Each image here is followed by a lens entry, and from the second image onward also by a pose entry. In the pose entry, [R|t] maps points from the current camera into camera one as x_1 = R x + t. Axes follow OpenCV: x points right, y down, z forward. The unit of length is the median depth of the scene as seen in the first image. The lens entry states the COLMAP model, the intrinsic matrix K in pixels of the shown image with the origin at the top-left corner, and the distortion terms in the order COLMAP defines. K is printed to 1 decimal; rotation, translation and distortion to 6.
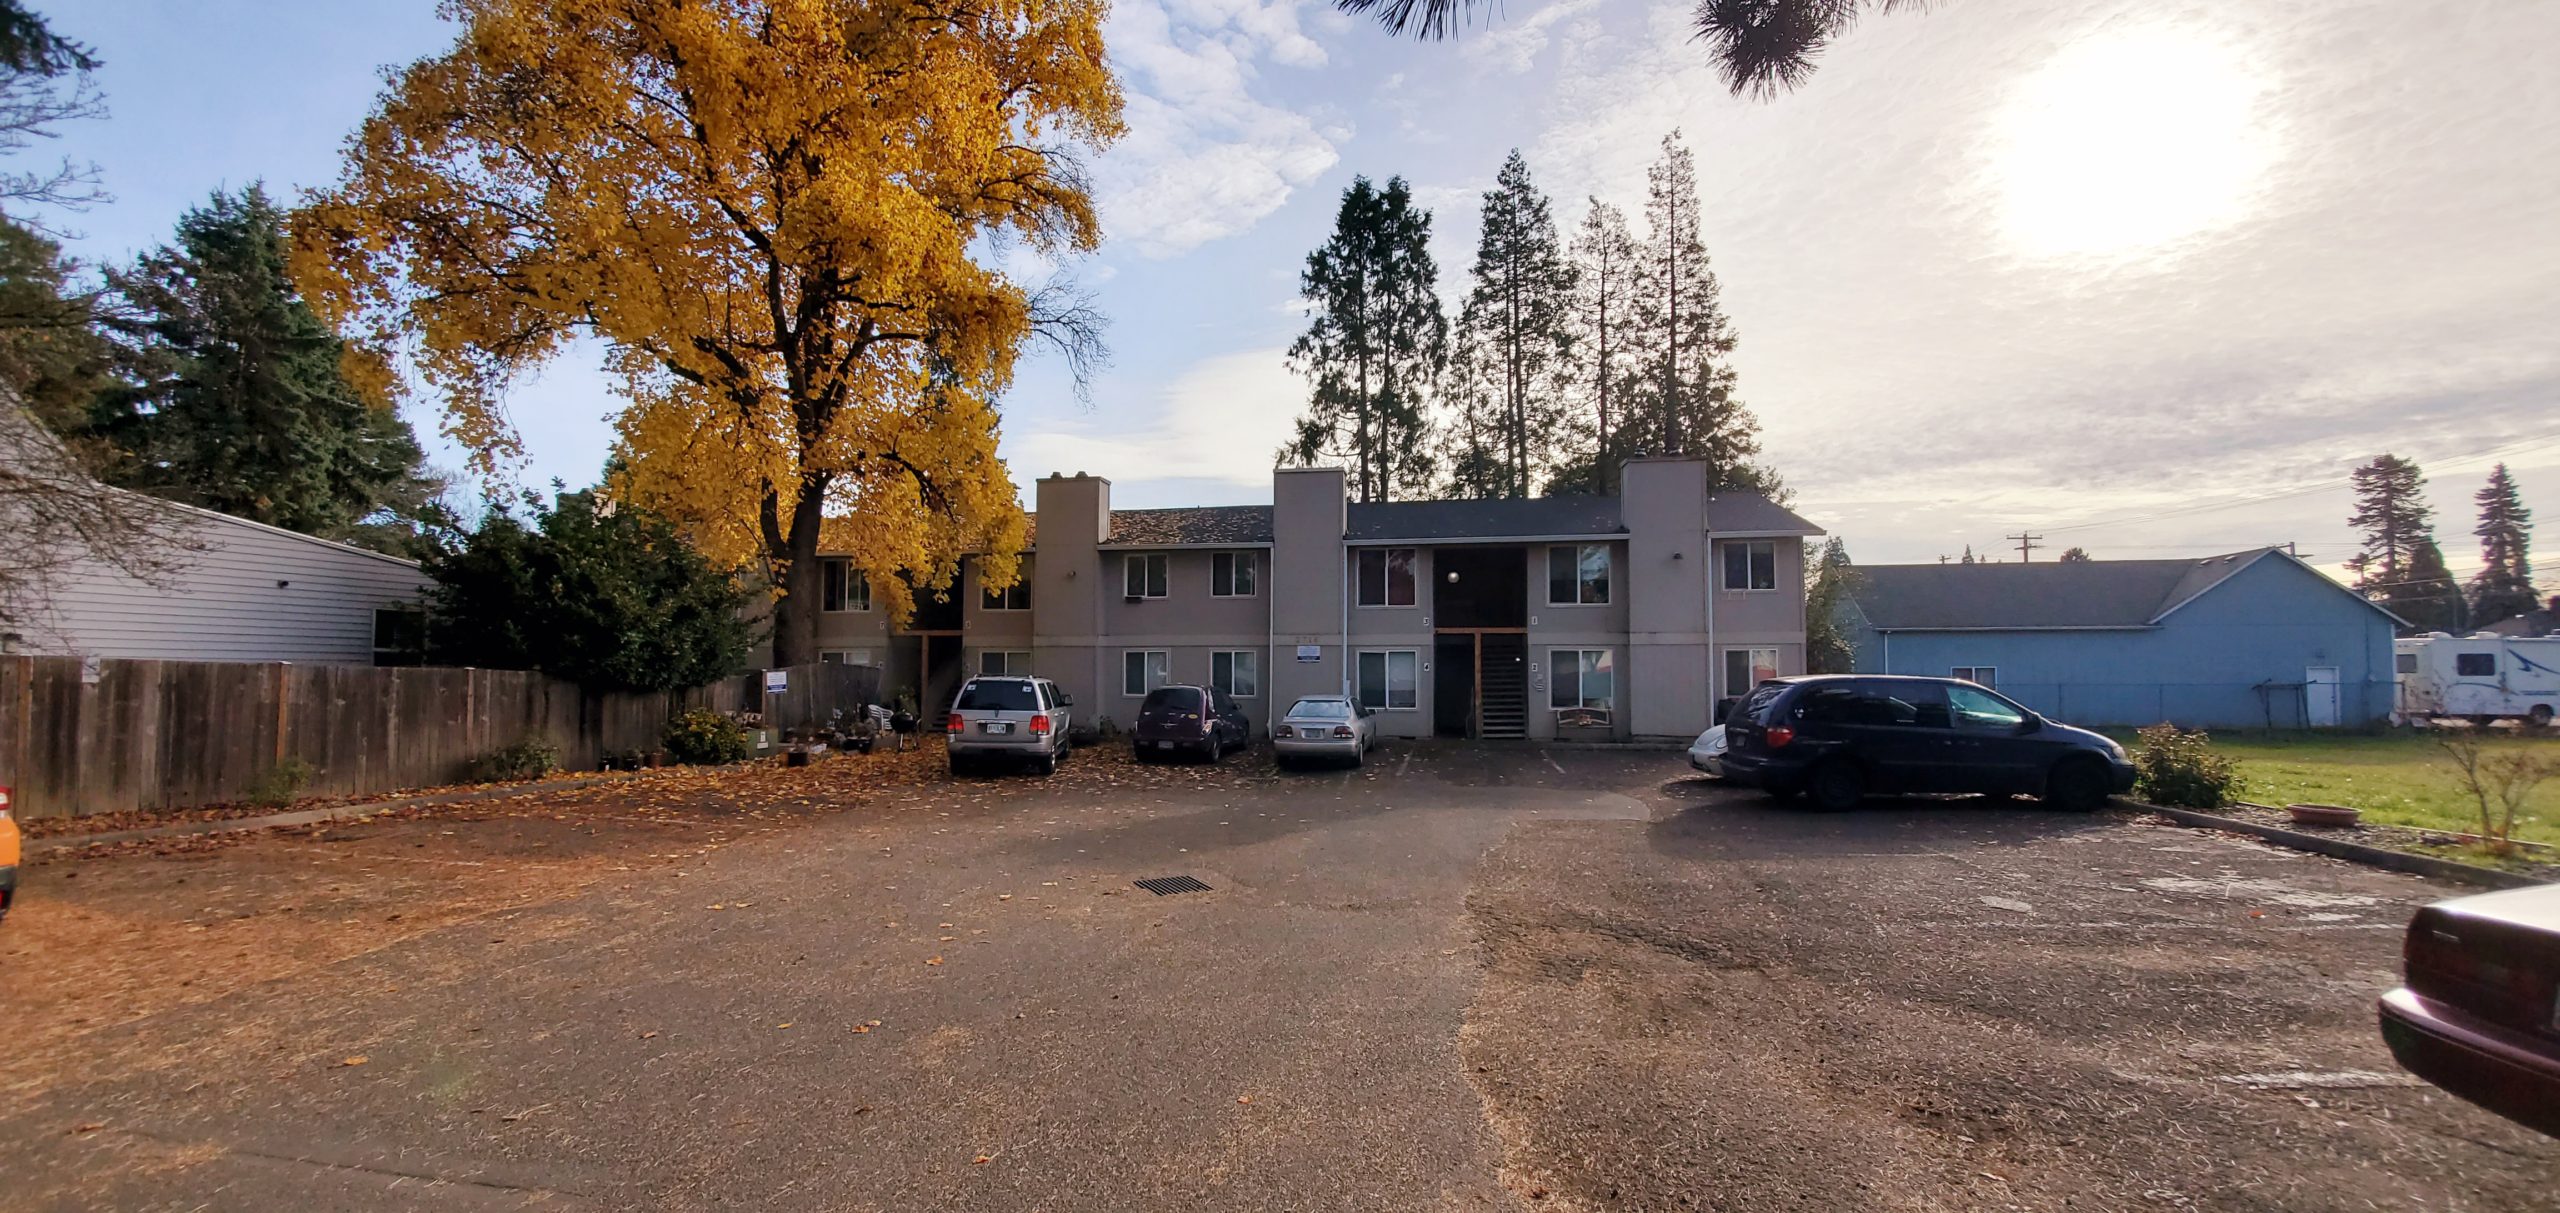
lens RADIAL K [[1007.1, 0, 1280.5], [0, 1007.1, 595.9], [0, 0, 1]] dist [0.018930, -0.000238]
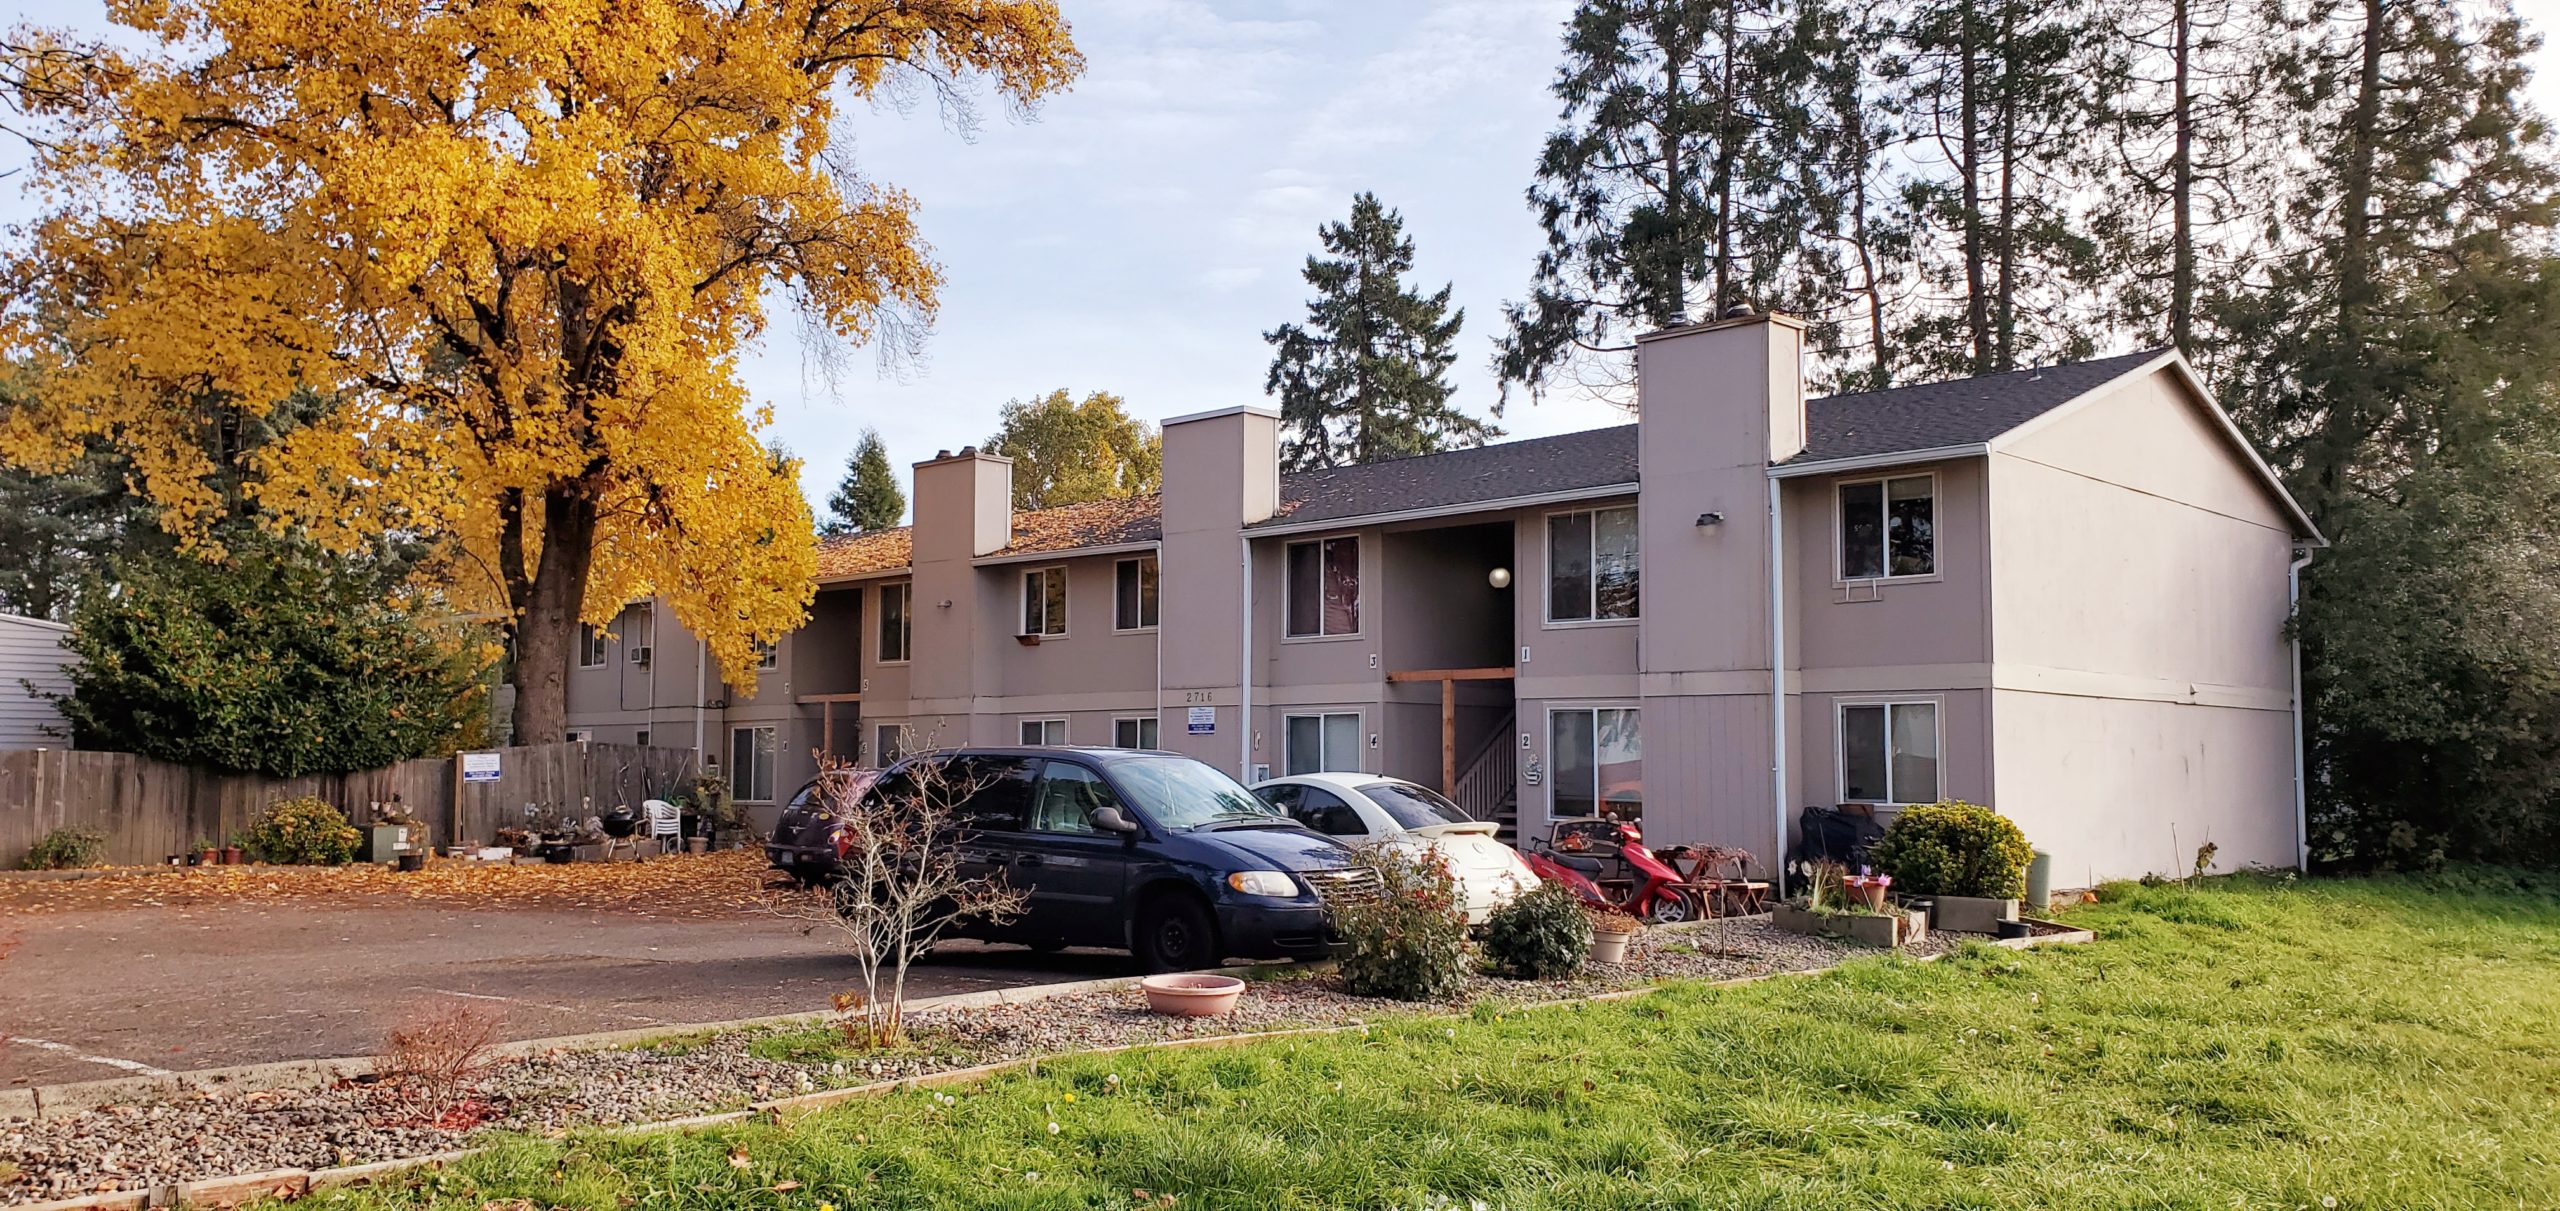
lens RADIAL K [[1982.9, 0, 1297.3], [0, 1982.9, 590.6], [0, 0, 1]] dist [0.055598, -0.044957]
pose [[0.829730, -0.049232, -0.555989, 0.895306], [0.041912, 0.998786, -0.025894, 0.015524], [0.556589, -0.001817, 0.830786, 0.074340]]
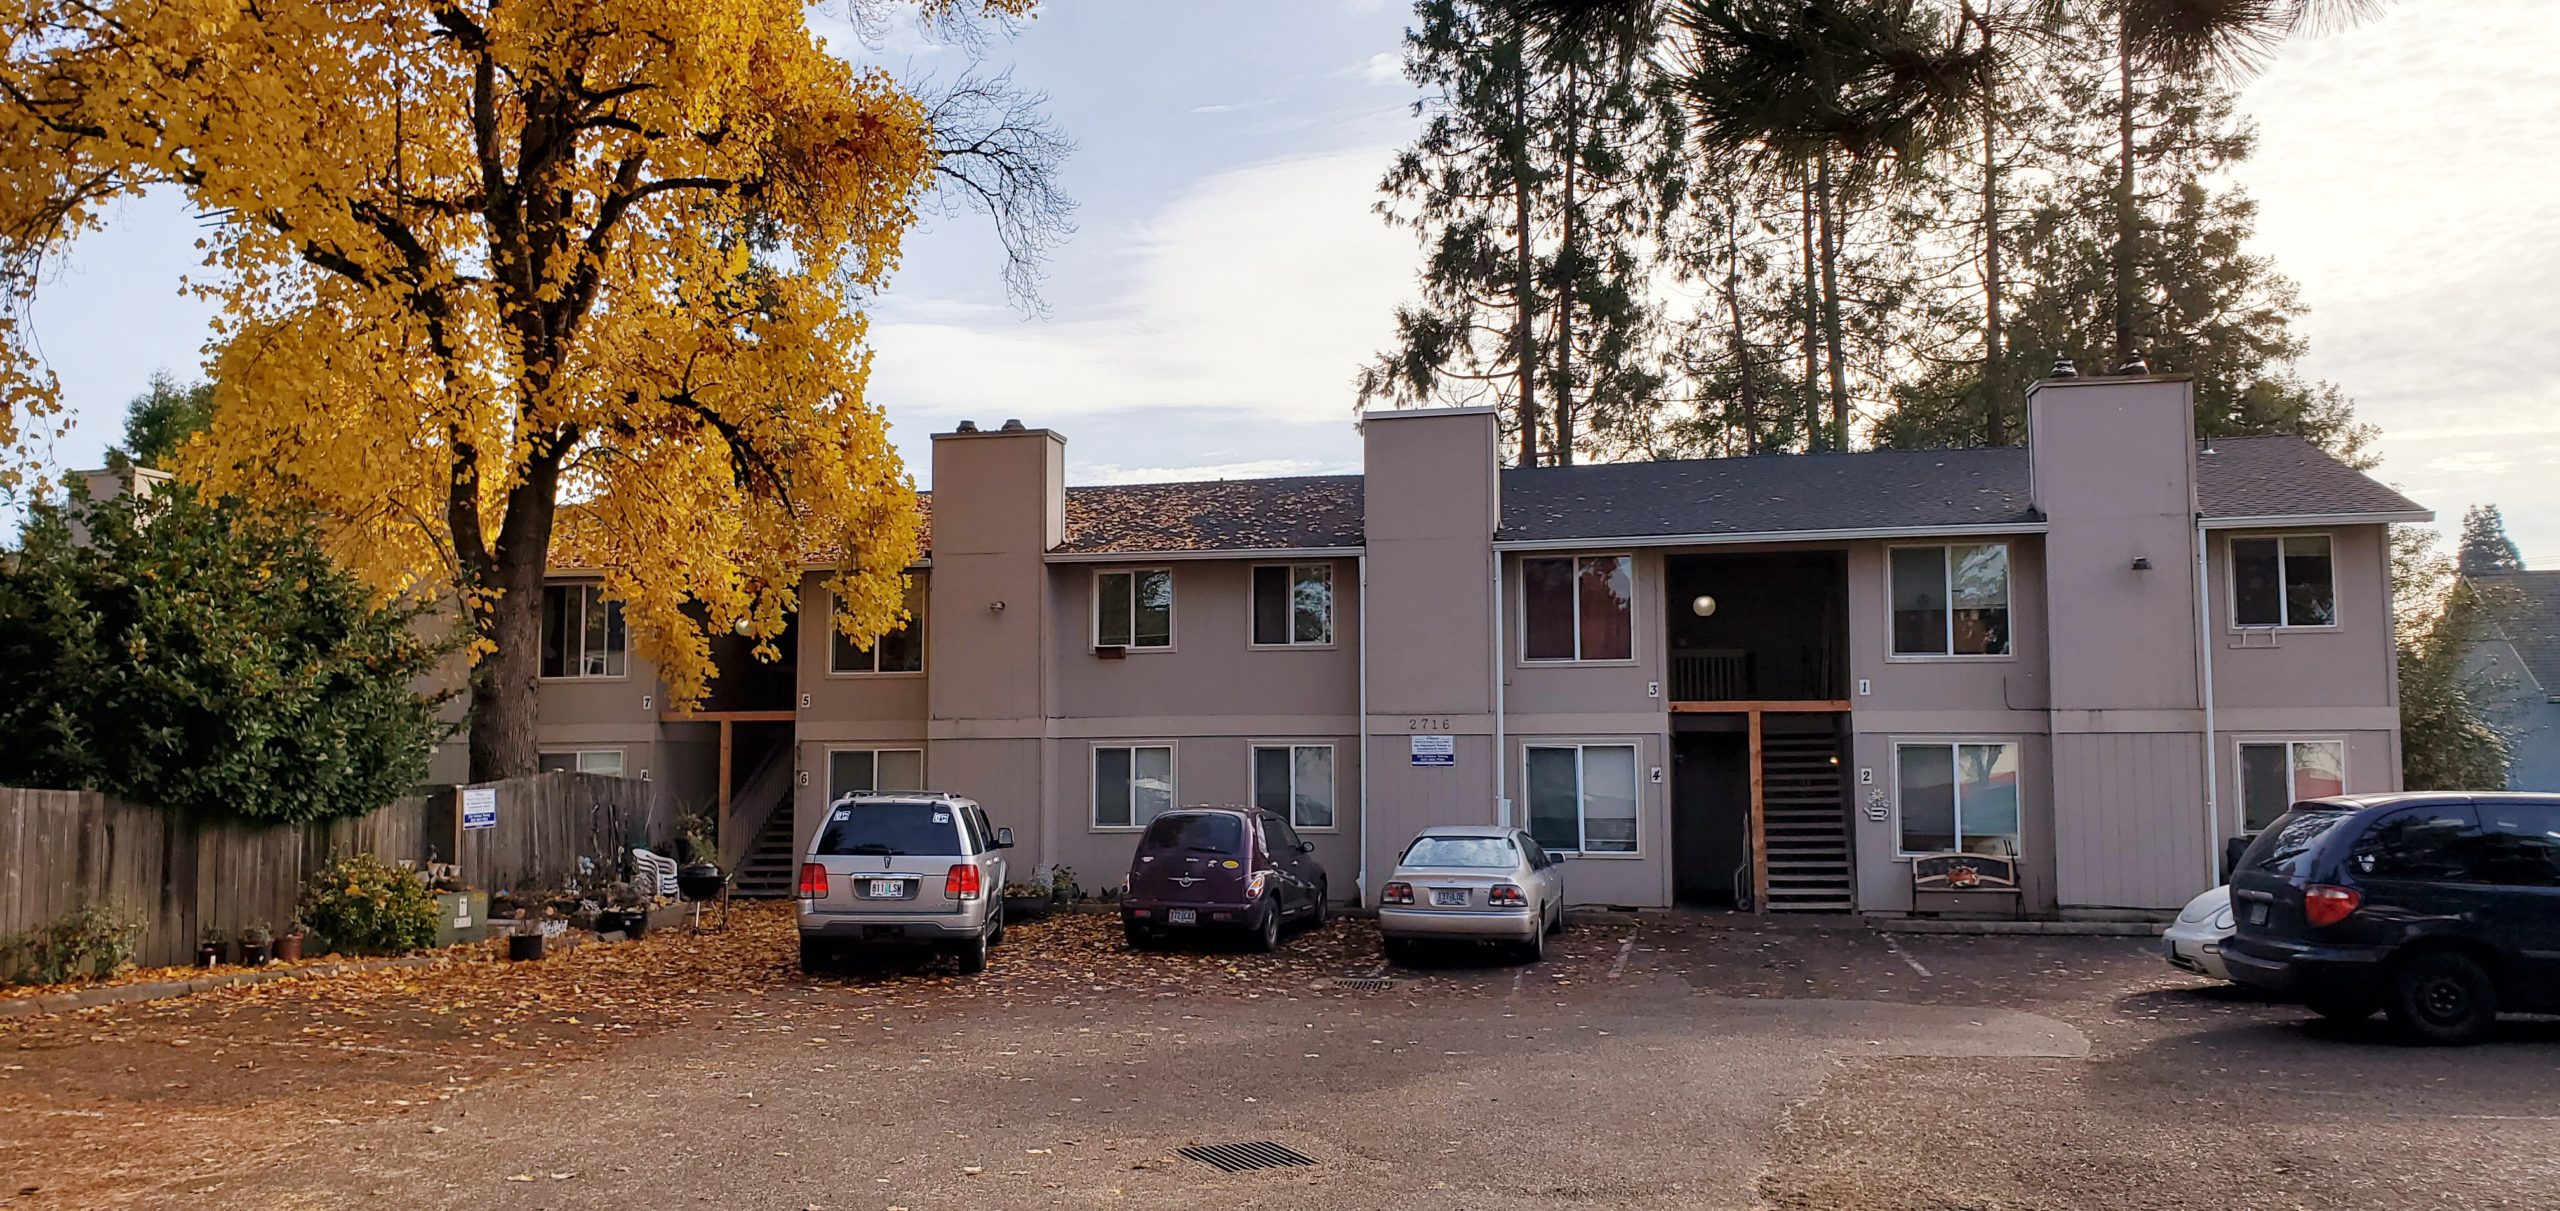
lens RADIAL K [[1982.9, 0, 1228.8], [0, 1982.9, 554.9], [0, 0, 1]] dist [0.055598, -0.044957]
pose [[0.998119, -0.010498, -0.060394, -0.019766], [0.008081, 0.999162, -0.040128, -0.006659], [0.060764, 0.039564, 0.997368, -0.075305]]
